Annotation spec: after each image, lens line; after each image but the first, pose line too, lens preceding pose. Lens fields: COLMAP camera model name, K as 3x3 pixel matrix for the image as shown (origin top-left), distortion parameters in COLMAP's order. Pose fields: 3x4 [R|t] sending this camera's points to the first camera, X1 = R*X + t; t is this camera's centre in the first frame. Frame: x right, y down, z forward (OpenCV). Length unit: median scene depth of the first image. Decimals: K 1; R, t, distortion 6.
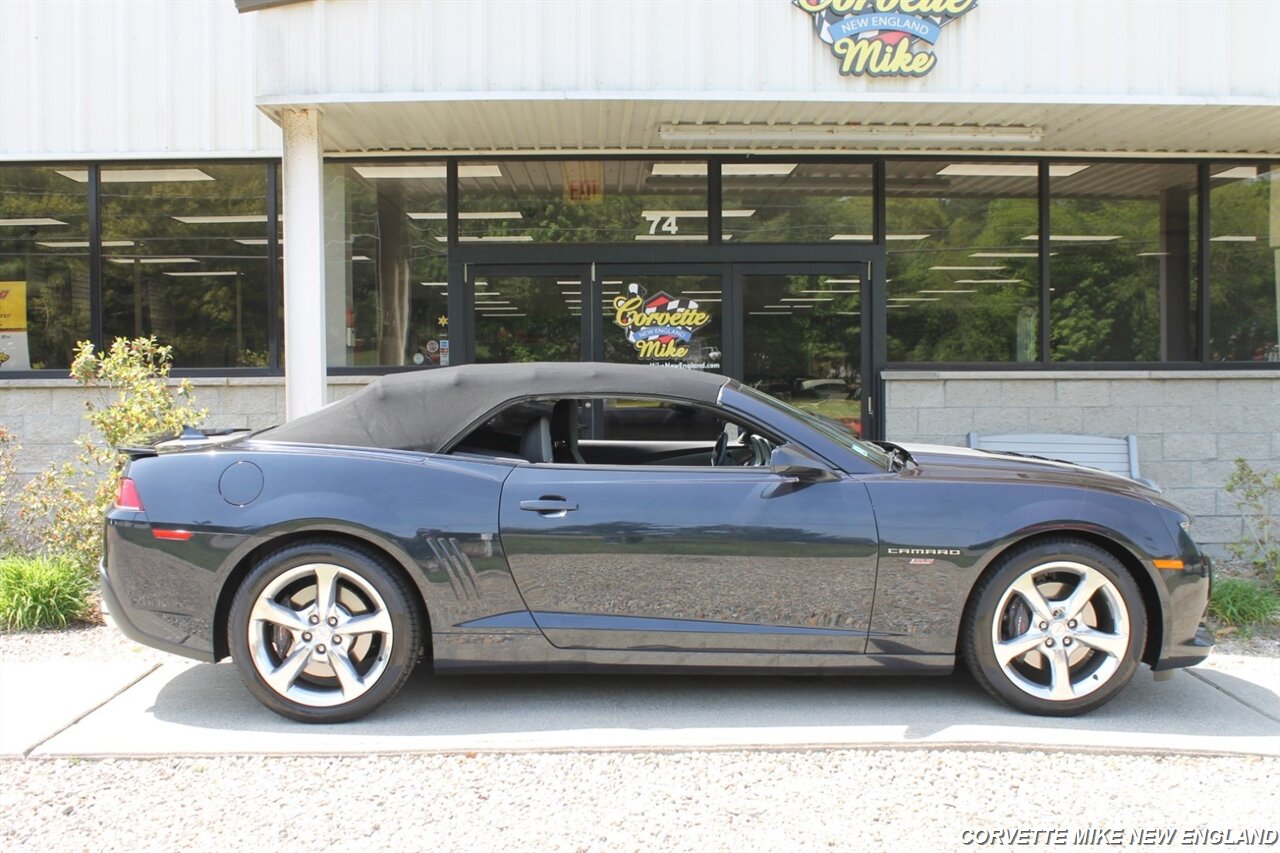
lens RADIAL K [[1382.4, 0, 640.0], [0, 1382.4, 426.5], [0, 0, 1]] dist [-0.116885, 0.130259]
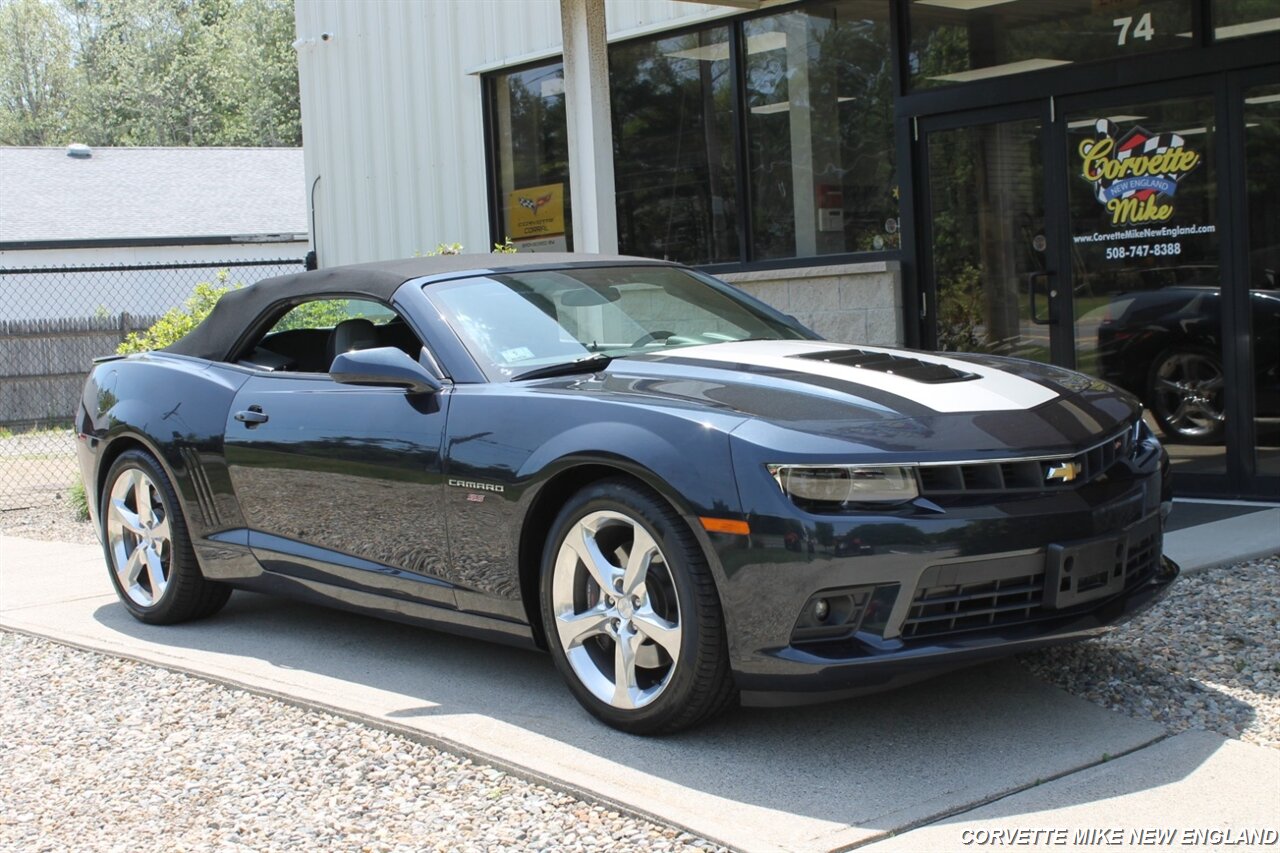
lens RADIAL K [[1793.0, 0, 640.0], [0, 1793.0, 426.5], [0, 0, 1]] dist [-0.042454, 0.049384]
pose [[0.635308, 0.023317, -0.771907, 0.706395], [0.018736, 0.998784, 0.045592, 0.009423], [0.772031, -0.043427, 0.634099, 0.295698]]
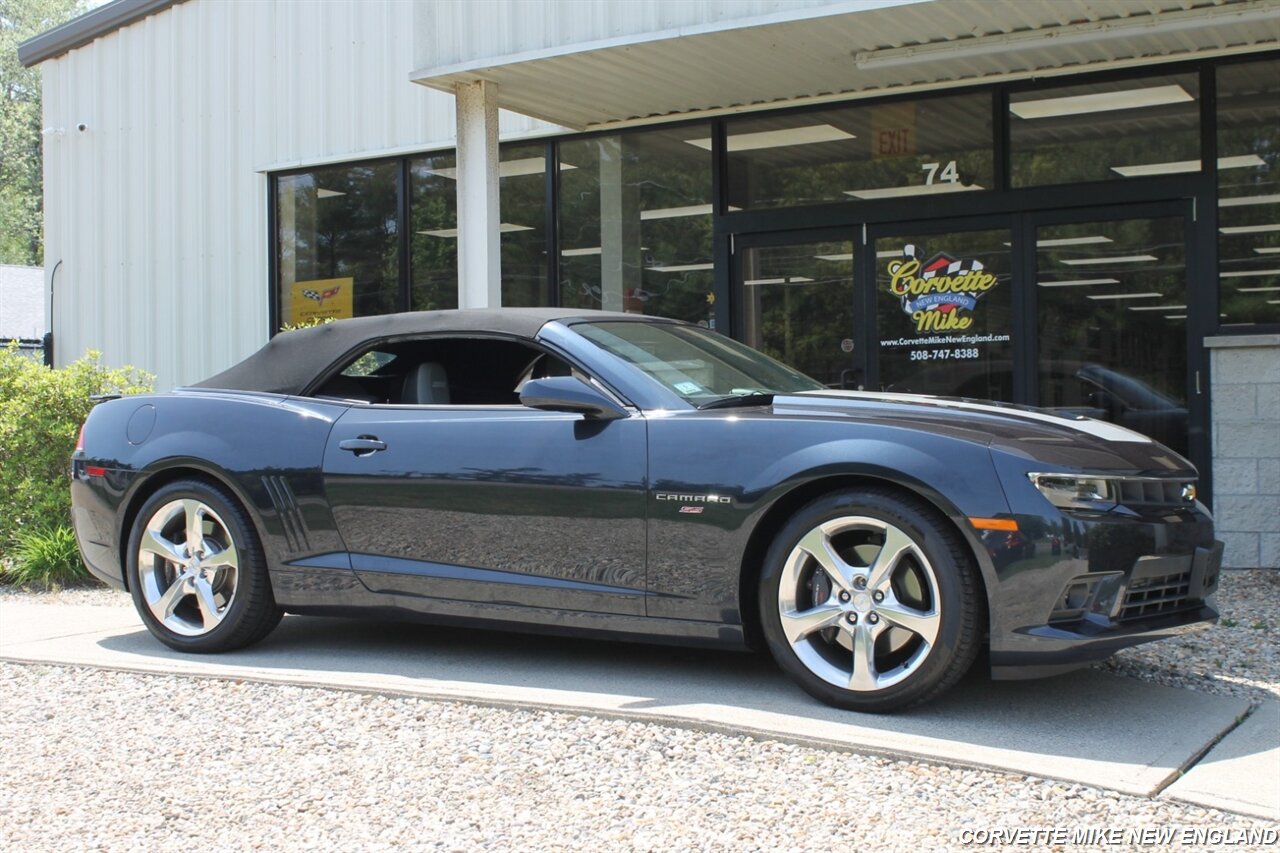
lens RADIAL K [[1628.4, 0, 640.0], [0, 1628.4, 426.5], [0, 0, 1]] dist [-0.080404, 0.071957]
pose [[0.851779, -0.006346, -0.523863, 0.481896], [-0.011409, 0.999465, -0.030657, 0.052761], [0.523777, 0.032089, 0.851251, 0.080843]]
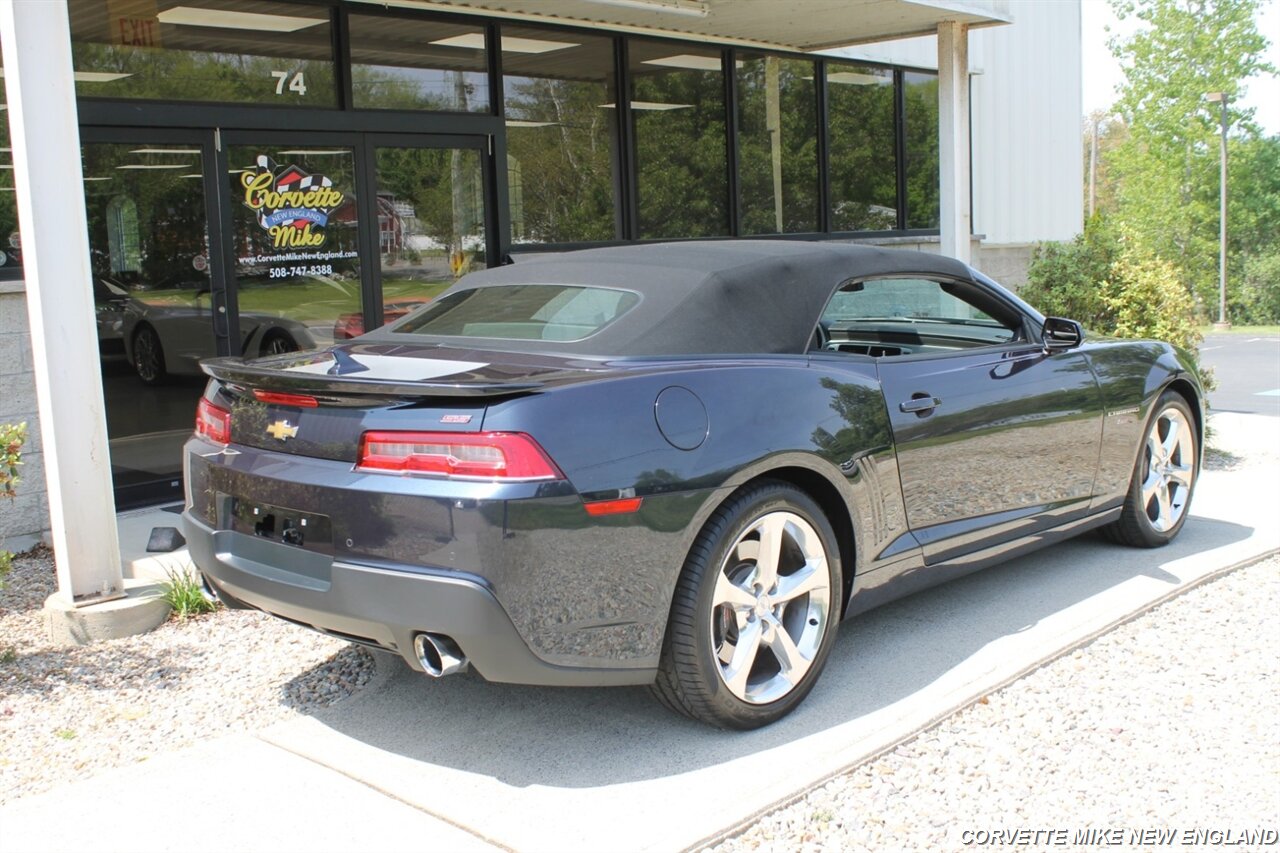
lens RADIAL K [[1382.4, 0, 640.0], [0, 1382.4, 426.5], [0, 0, 1]] dist [-0.116885, 0.130259]
pose [[0.709442, -0.115365, 0.695258, -0.536094], [0.060929, 0.992858, 0.102575, -0.018903], [-0.702125, -0.030410, 0.711404, 0.350100]]
